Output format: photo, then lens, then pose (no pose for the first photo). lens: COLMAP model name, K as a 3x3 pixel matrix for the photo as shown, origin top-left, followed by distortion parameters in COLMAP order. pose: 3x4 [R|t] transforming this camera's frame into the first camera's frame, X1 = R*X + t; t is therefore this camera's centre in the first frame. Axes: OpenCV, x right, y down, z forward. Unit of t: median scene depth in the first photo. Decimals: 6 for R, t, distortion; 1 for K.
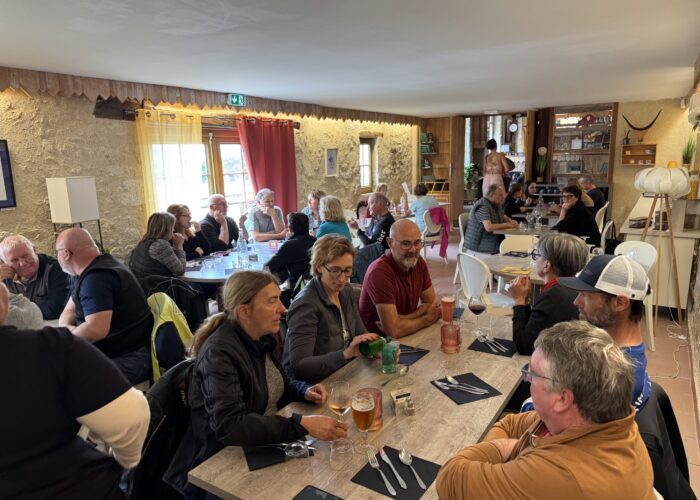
lens RADIAL K [[495.3, 0, 347.2], [0, 495.3, 251.9], [0, 0, 1]] dist [0.060541, -0.055115]
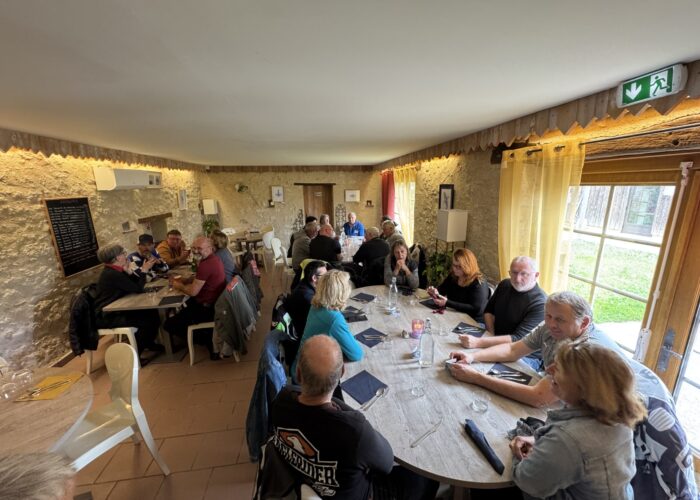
lens RADIAL K [[283.3, 0, 352.1], [0, 283.3, 248.3], [0, 0, 1]] dist [-0.001064, 0.000125]
pose [[-0.767896, 0.177611, -0.615460, 0.137604], [-0.088758, 0.922024, 0.376821, -0.218554], [0.634396, 0.343986, -0.692254, 0.939425]]
